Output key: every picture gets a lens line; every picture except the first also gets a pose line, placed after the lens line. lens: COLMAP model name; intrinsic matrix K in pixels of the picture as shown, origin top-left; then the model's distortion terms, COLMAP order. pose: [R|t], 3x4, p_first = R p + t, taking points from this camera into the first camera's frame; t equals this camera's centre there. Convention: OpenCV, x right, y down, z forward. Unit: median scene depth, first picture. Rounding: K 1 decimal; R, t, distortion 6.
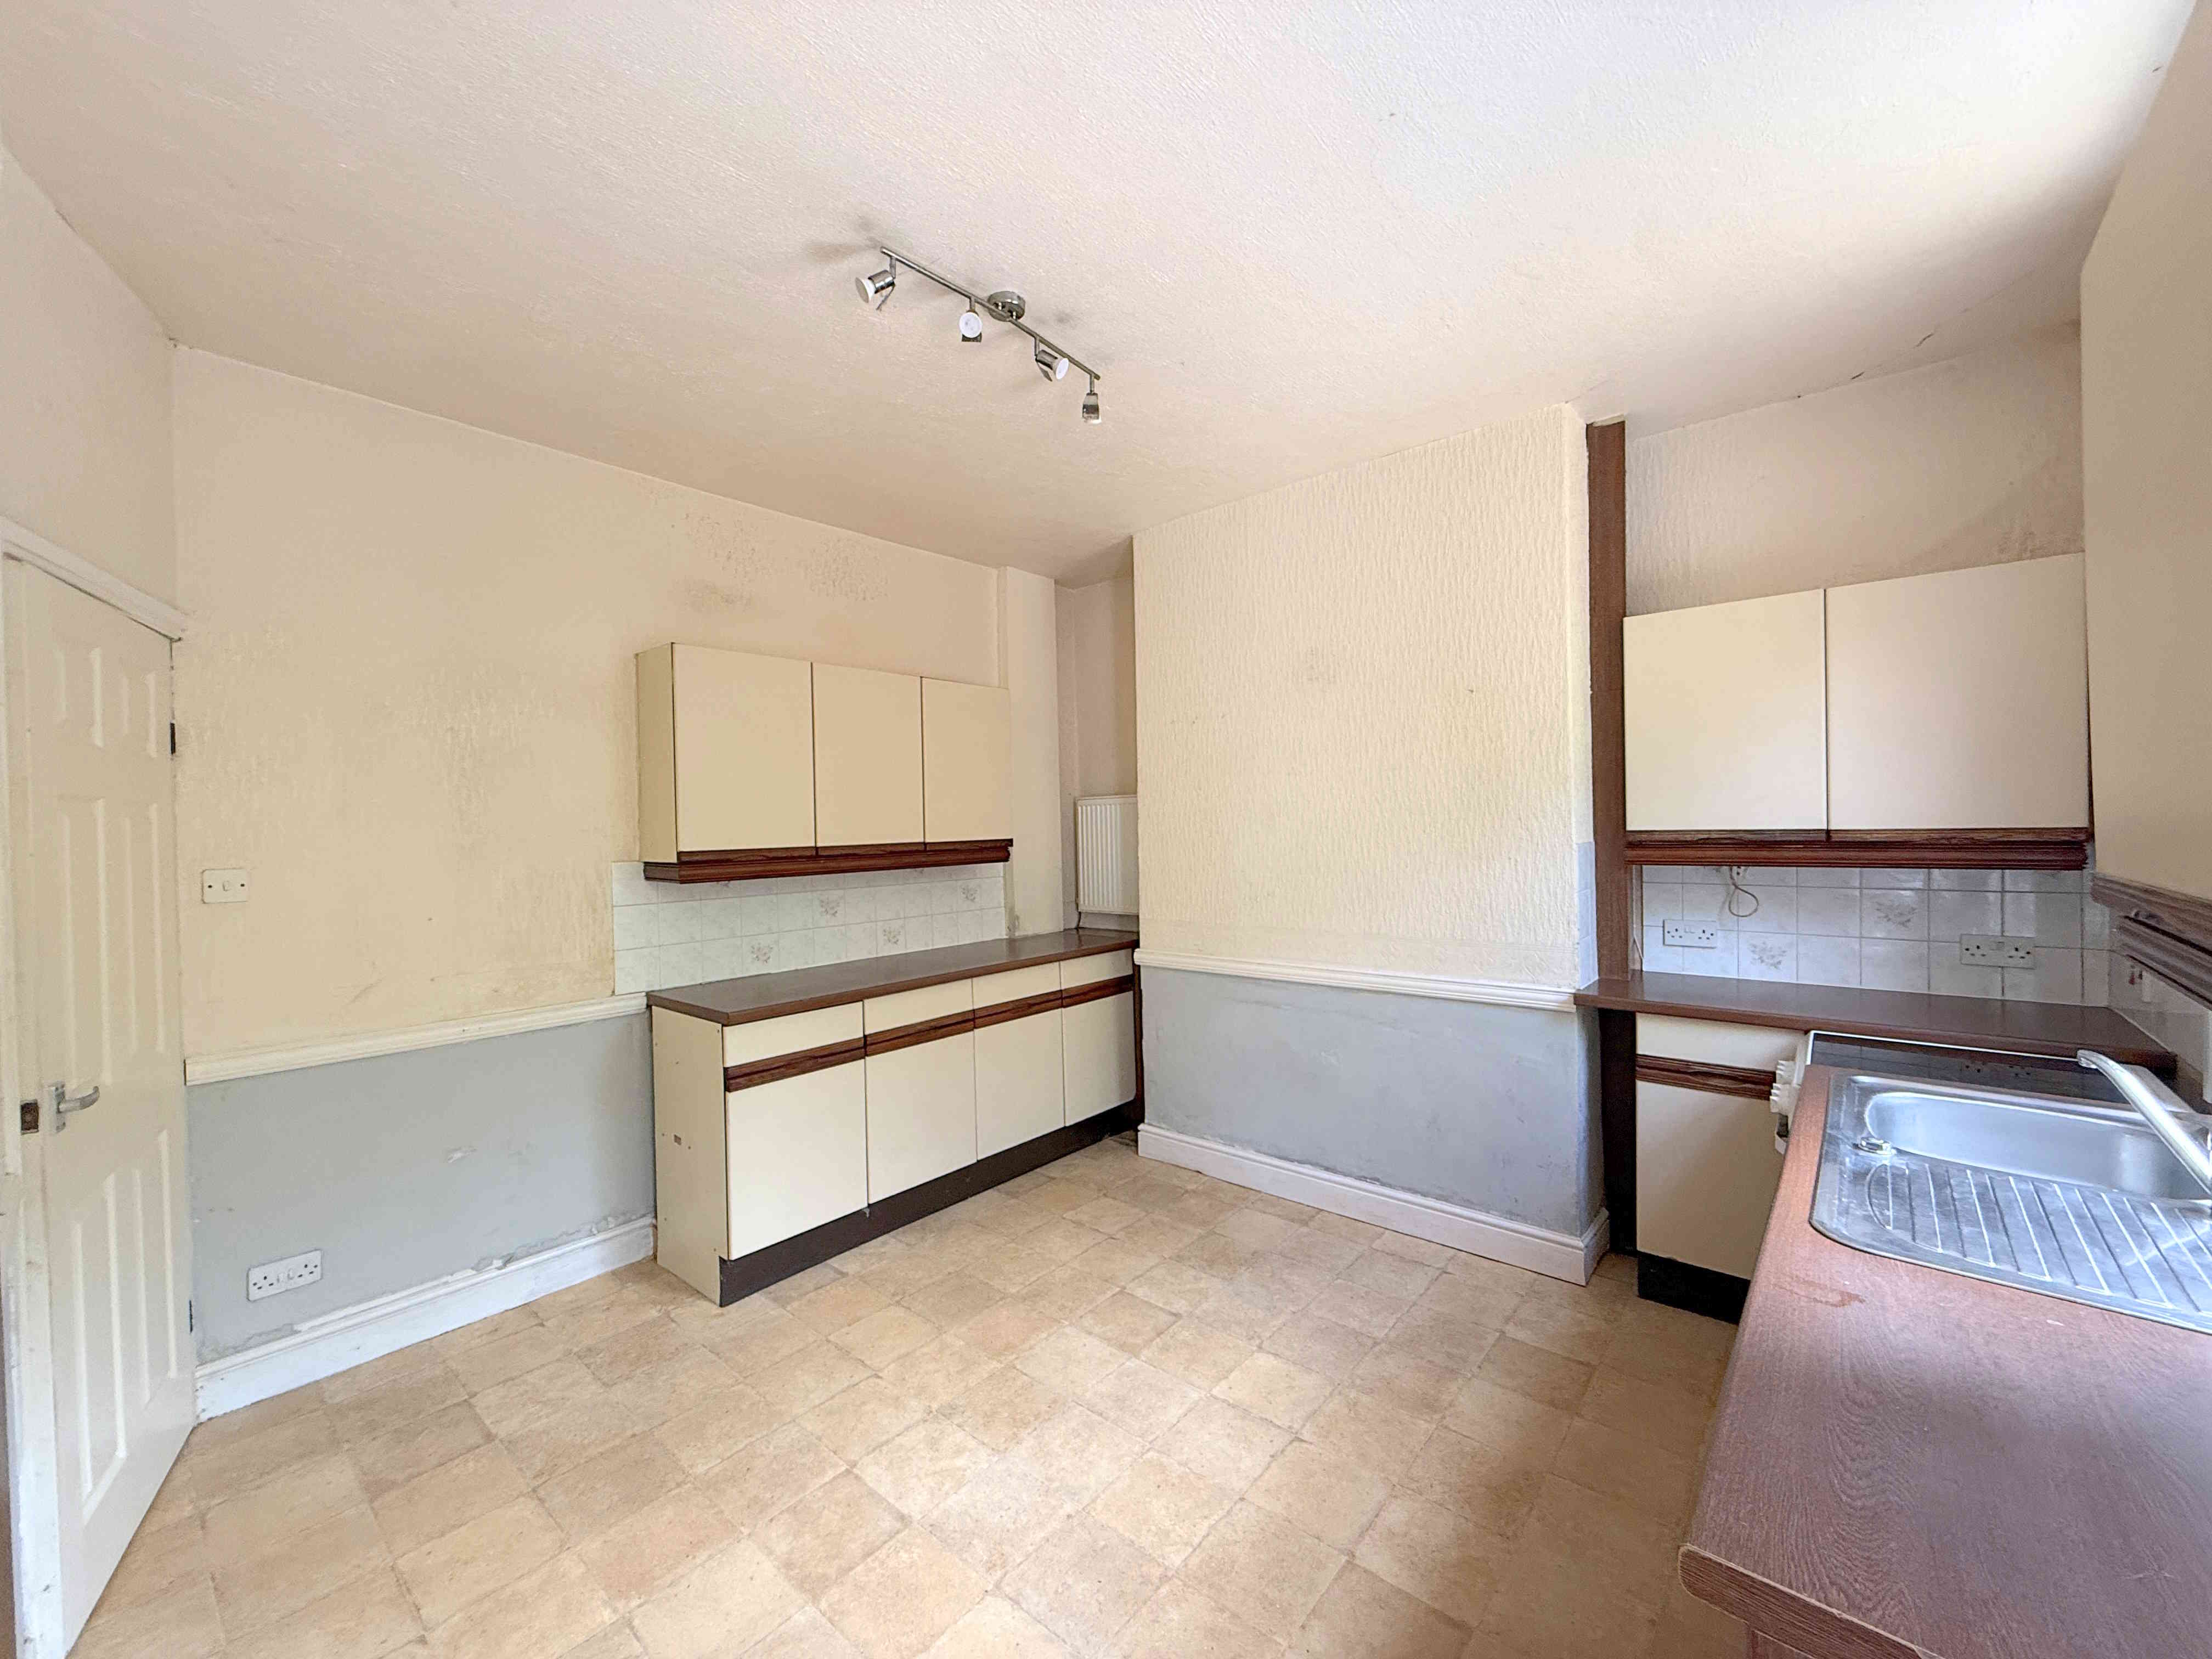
lens RADIAL K [[881.8, 0, 1100.1], [0, 881.8, 832.7], [0, 0, 1]] dist [-0.000848, 0.000222]
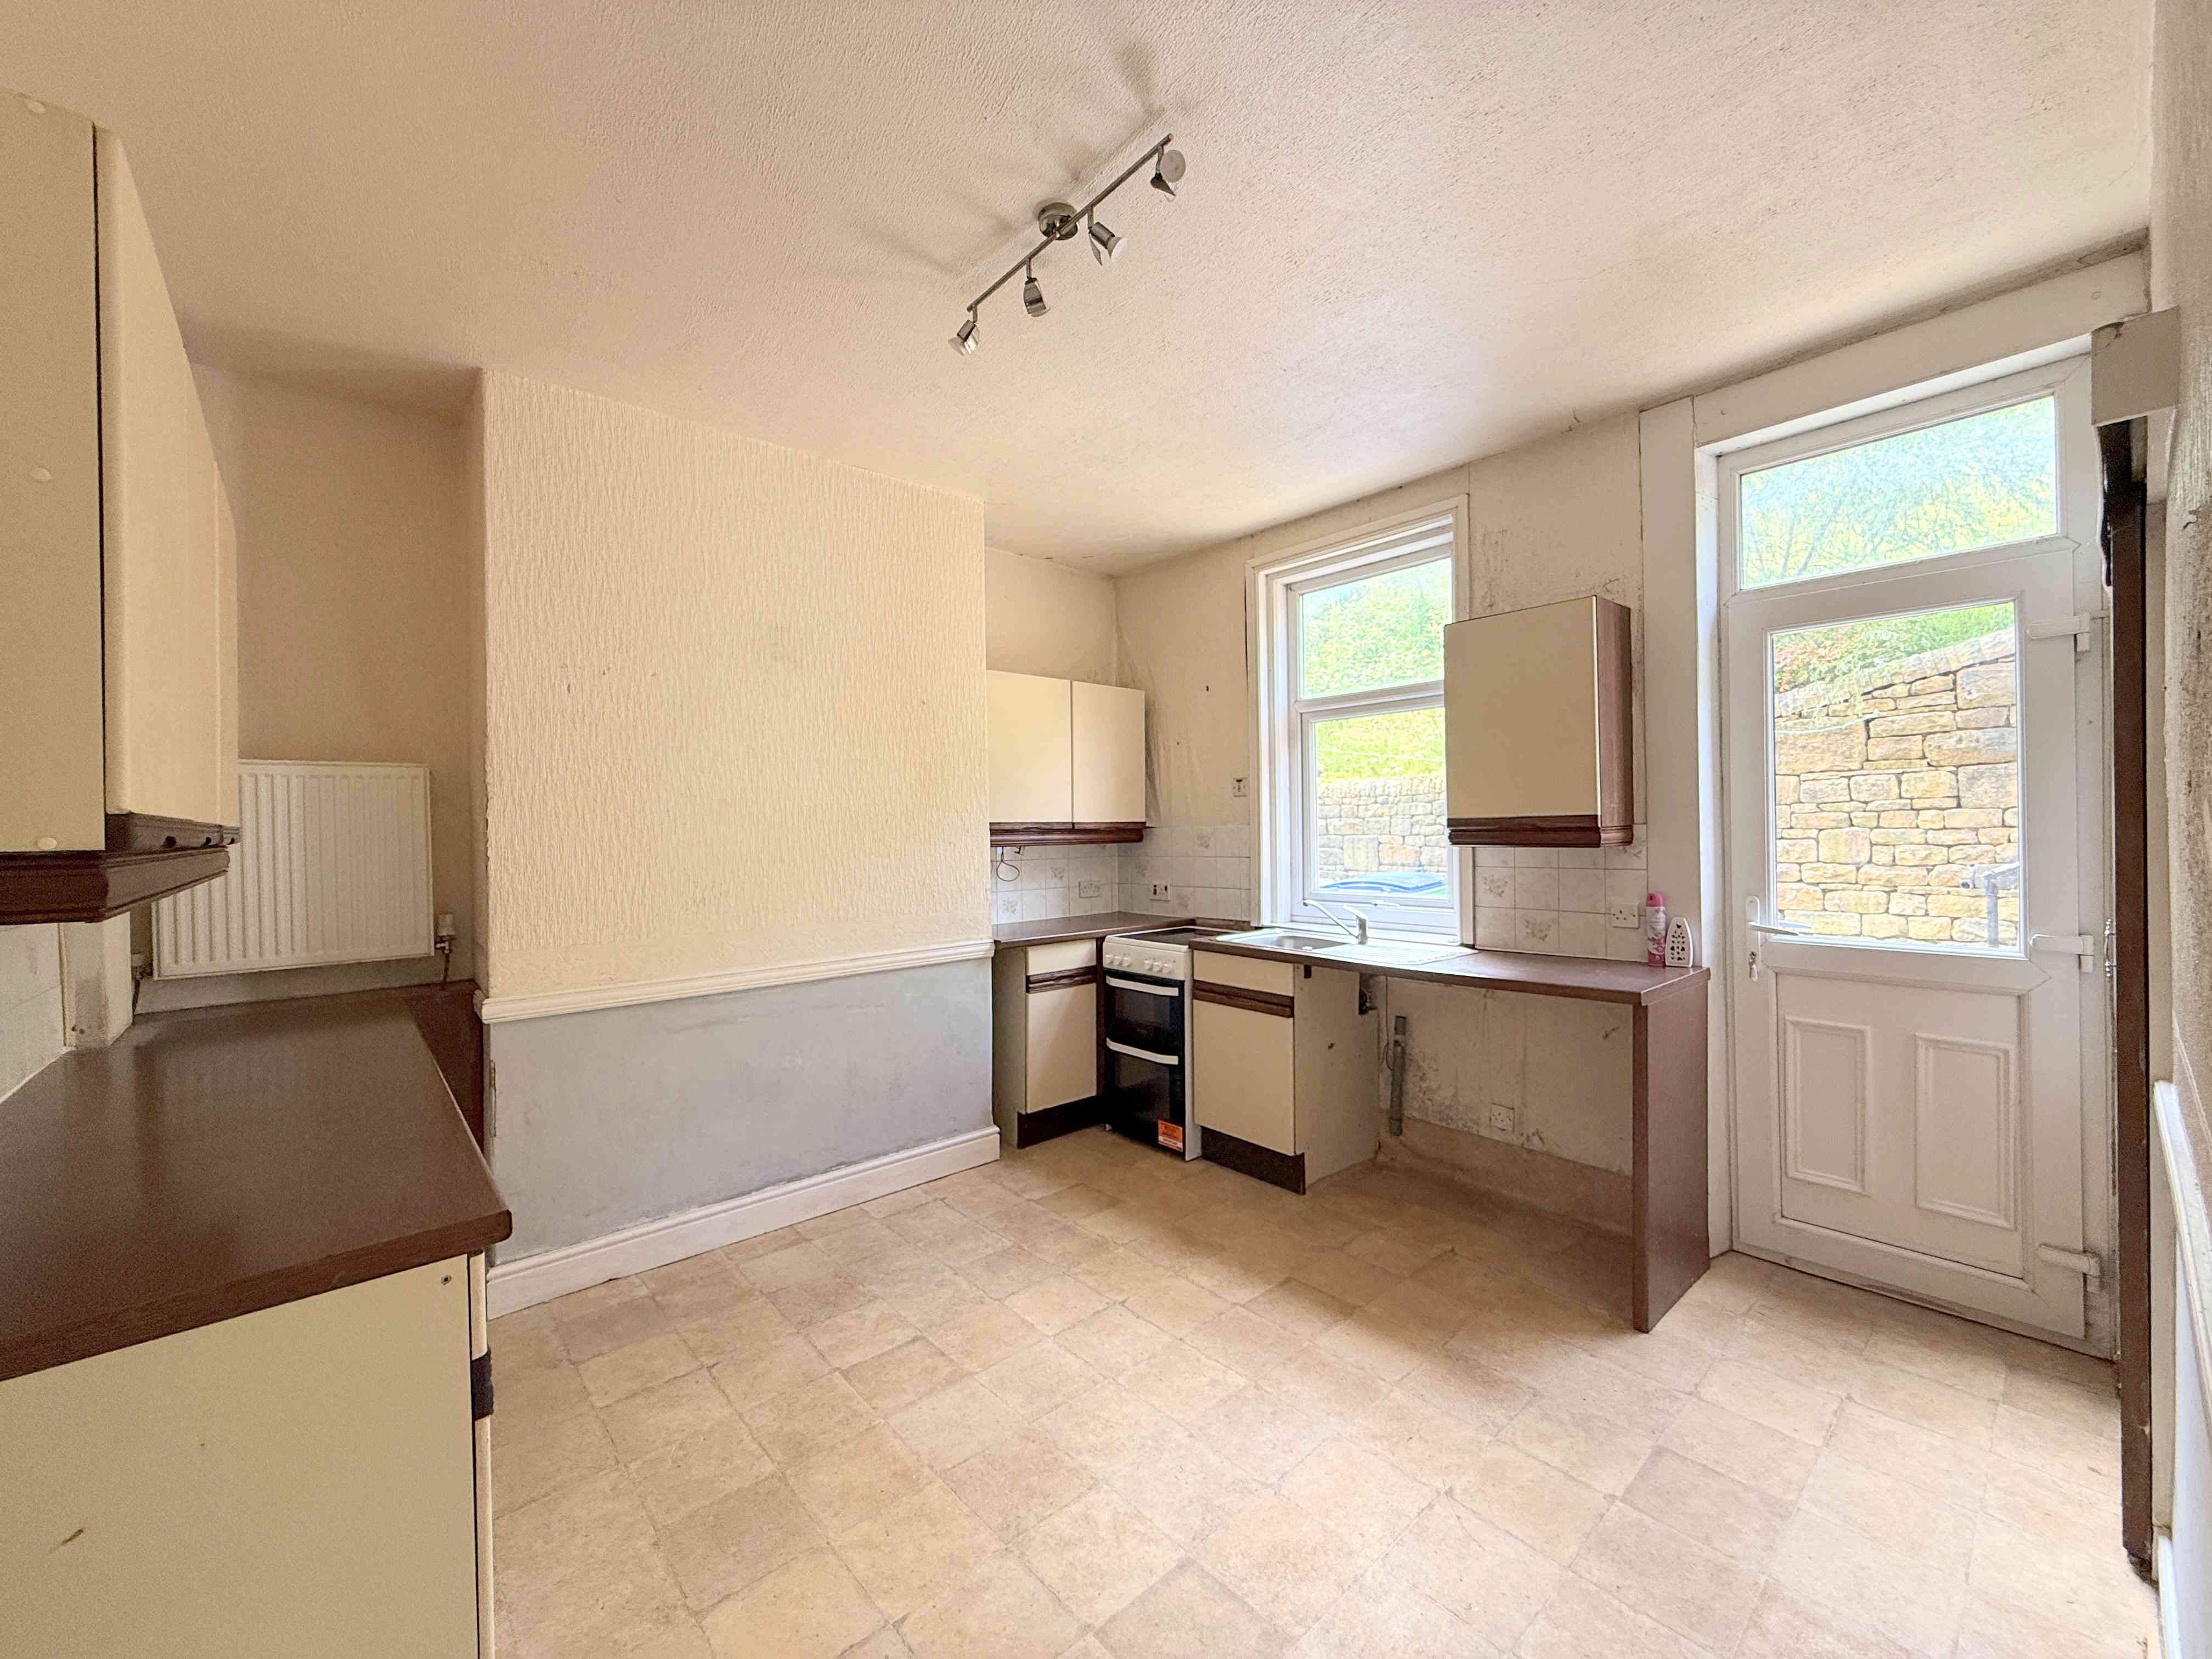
lens RADIAL K [[881.8, 0, 1100.1], [0, 881.8, 832.7], [0, 0, 1]] dist [-0.000848, 0.000222]
pose [[0.131222, 0.014560, 0.991246, -0.758487], [0.023302, 0.999571, -0.017767, 0.042994], [-0.991079, 0.025429, 0.130826, 0.646024]]
